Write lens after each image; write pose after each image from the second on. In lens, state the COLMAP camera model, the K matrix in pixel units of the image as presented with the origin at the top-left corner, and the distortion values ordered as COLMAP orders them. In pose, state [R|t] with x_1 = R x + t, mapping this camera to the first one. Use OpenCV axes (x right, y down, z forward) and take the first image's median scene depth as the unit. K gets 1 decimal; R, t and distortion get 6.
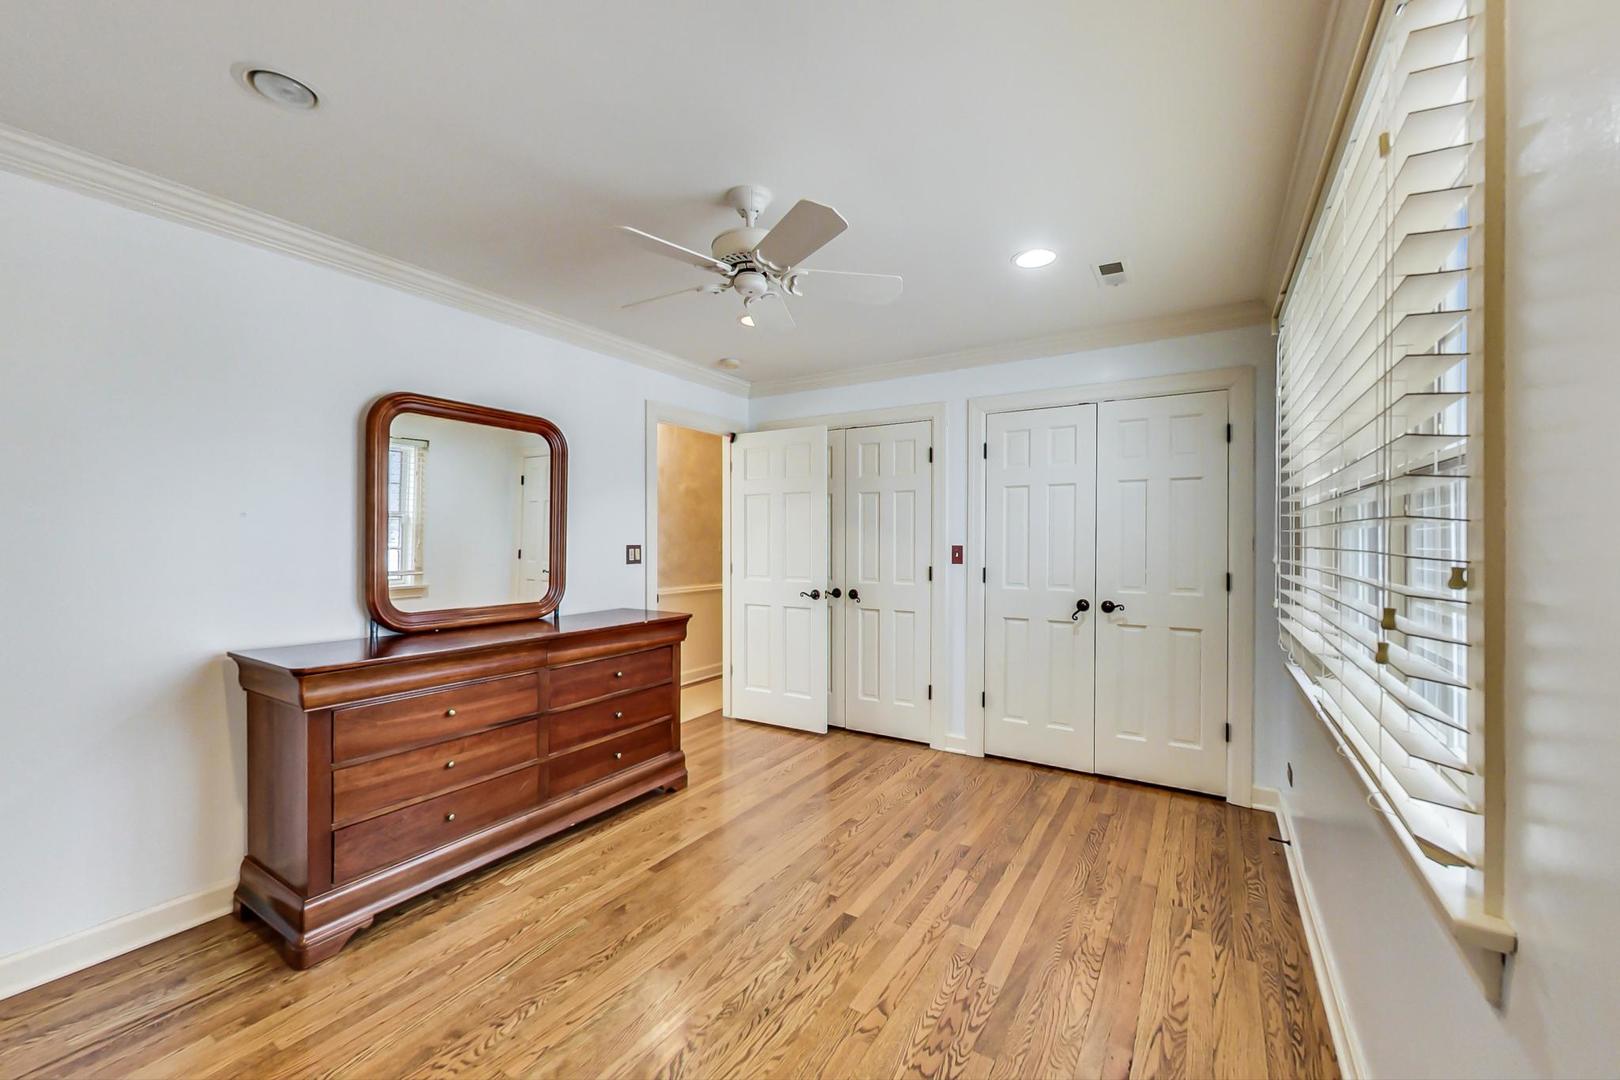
lens RADIAL K [[633.5, 0, 812.6], [0, 633.5, 544.1], [0, 0, 1]] dist [-0.002201, -0.000077]
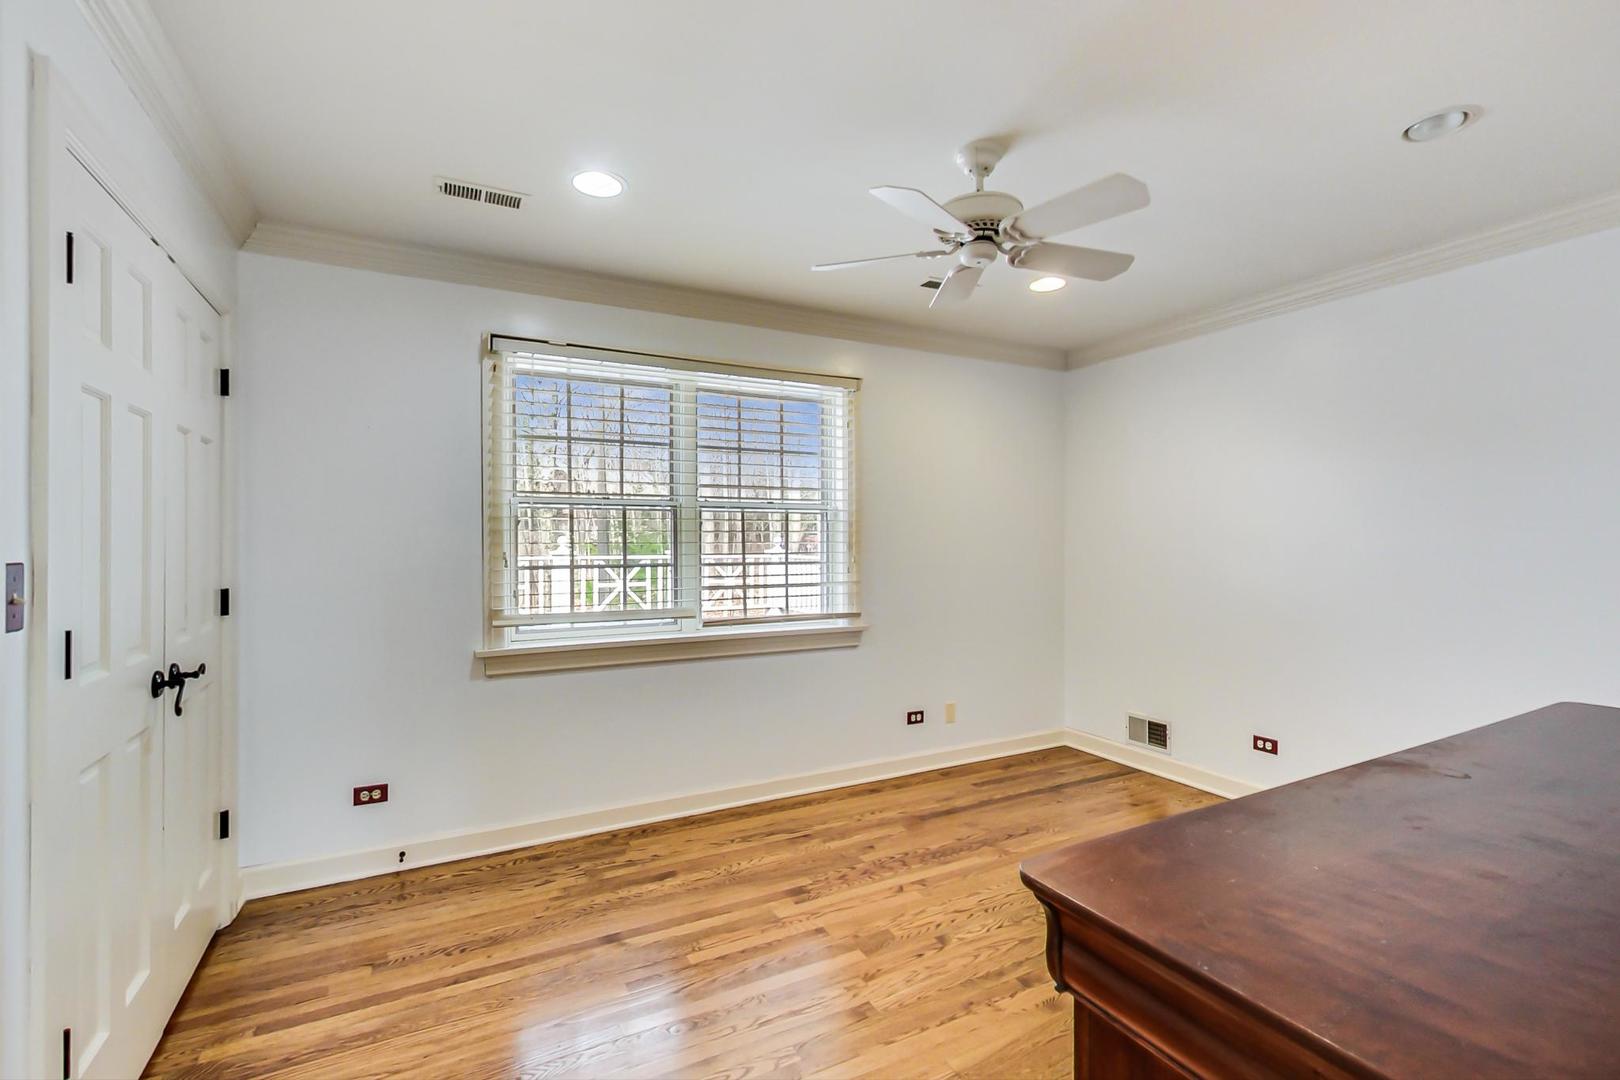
lens RADIAL K [[743.7, 0, 813.5], [0, 743.7, 529.9], [0, 0, 1]] dist [0.001475, -0.000053]
pose [[-0.869571, 0.002564, 0.493801, -0.449038], [0.006962, 0.999951, 0.007068, -0.028483], [-0.493759, 0.009584, -0.869546, 2.179536]]
